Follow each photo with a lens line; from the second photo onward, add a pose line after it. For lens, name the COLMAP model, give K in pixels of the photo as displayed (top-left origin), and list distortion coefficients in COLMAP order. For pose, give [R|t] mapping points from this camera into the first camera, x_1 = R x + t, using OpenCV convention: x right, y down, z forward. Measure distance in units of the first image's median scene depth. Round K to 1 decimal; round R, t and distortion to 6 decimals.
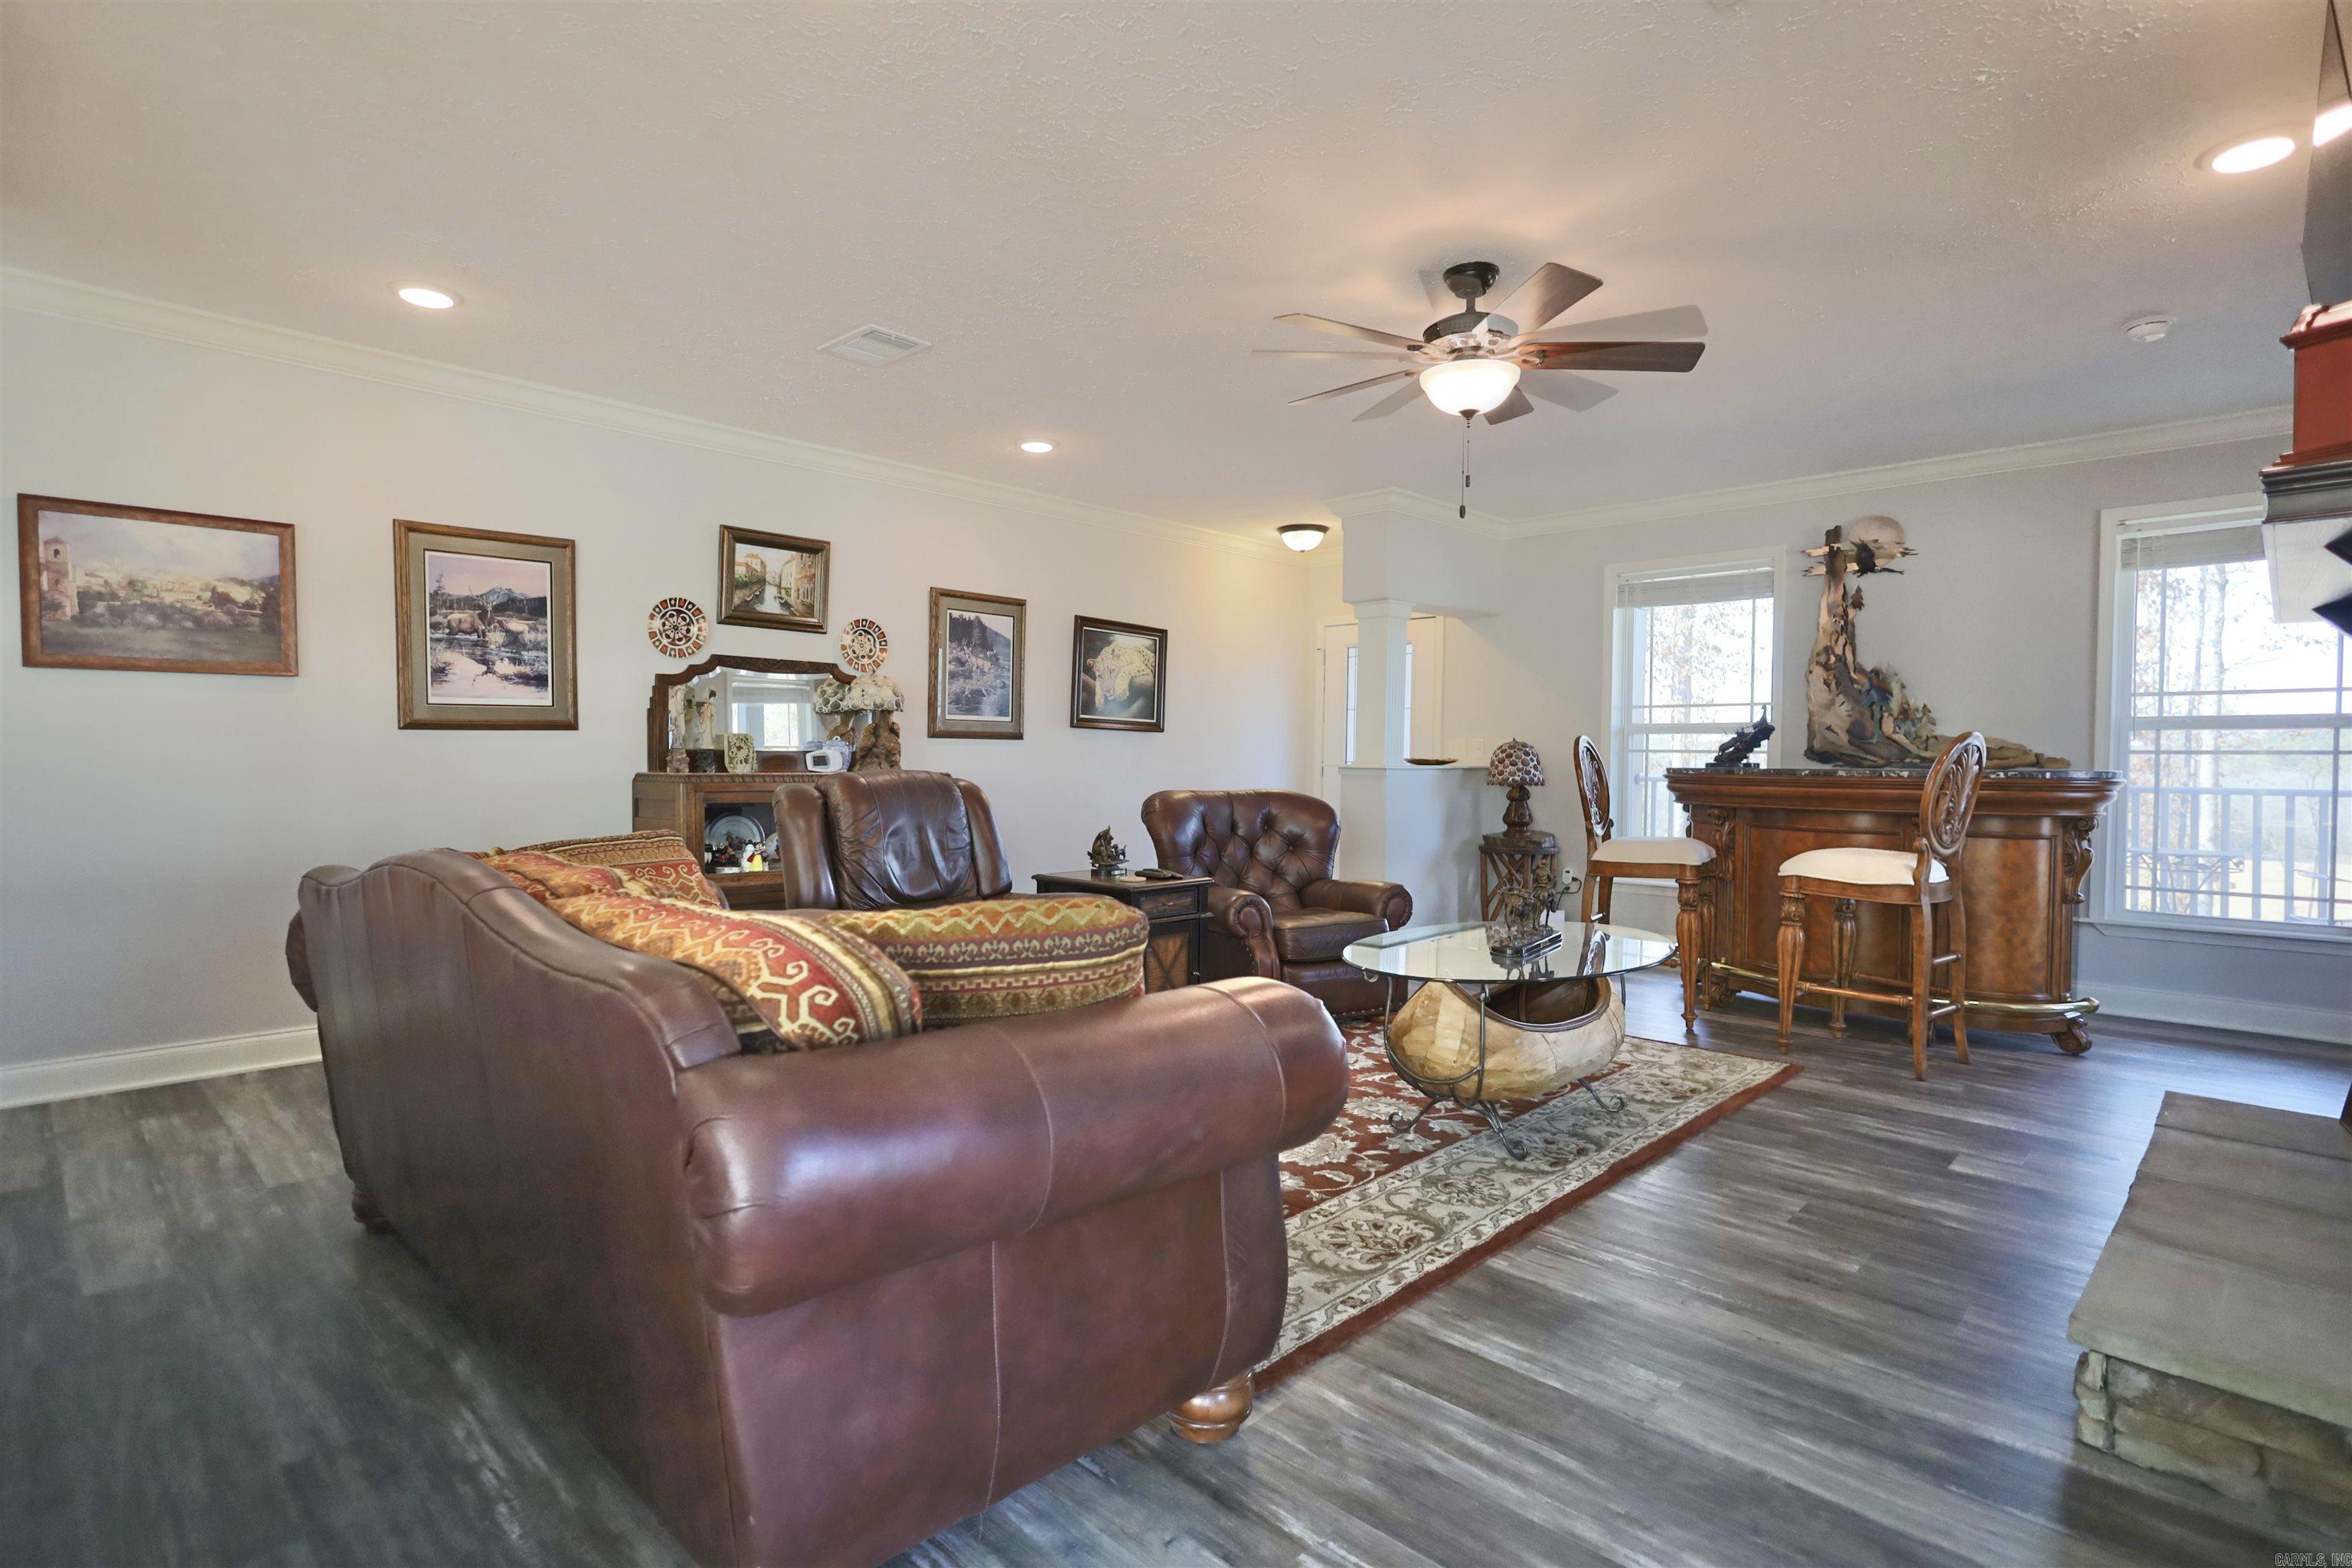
lens RADIAL K [[1177.0, 0, 1177.6], [0, 1177.0, 753.7], [0, 0, 1]] dist [0.010777, -0.000239]
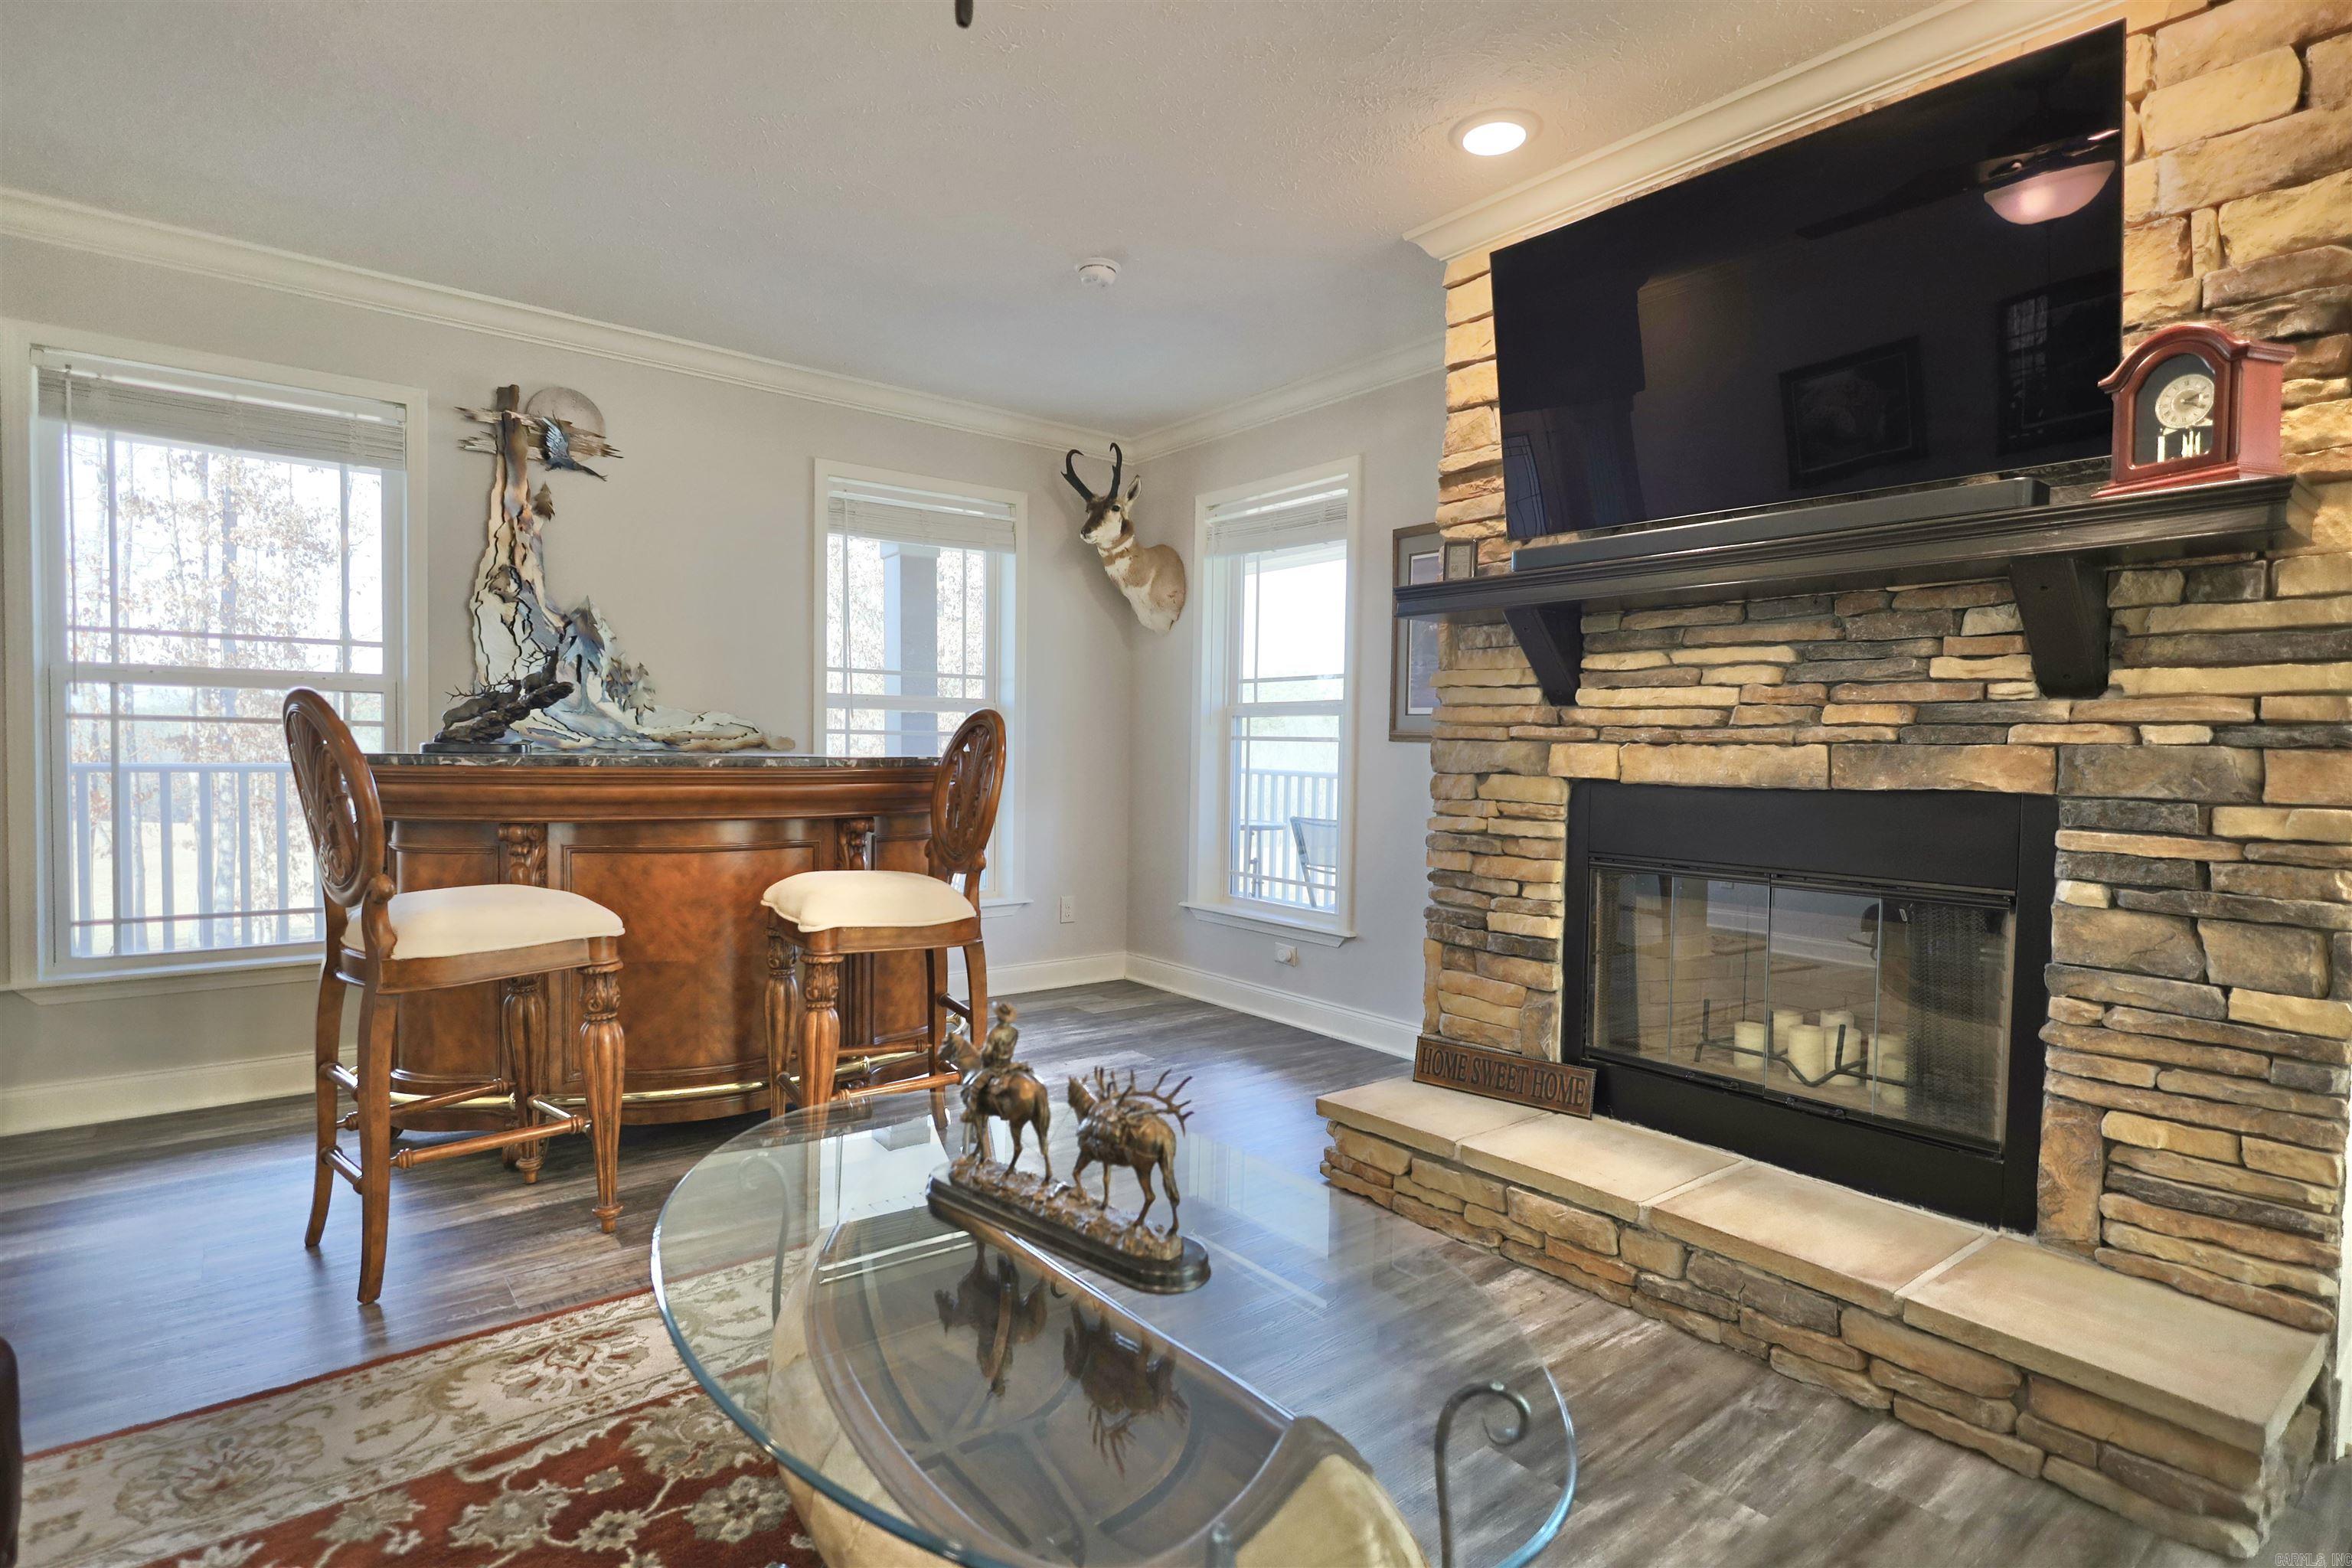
lens RADIAL K [[1177.0, 0, 1177.6], [0, 1177.0, 753.7], [0, 0, 1]] dist [0.010777, -0.000239]
pose [[0.125579, -0.019823, 0.991886, -0.060610], [-0.015608, 0.999637, 0.021954, -0.005737], [-0.991961, -0.018239, 0.125224, 0.545285]]
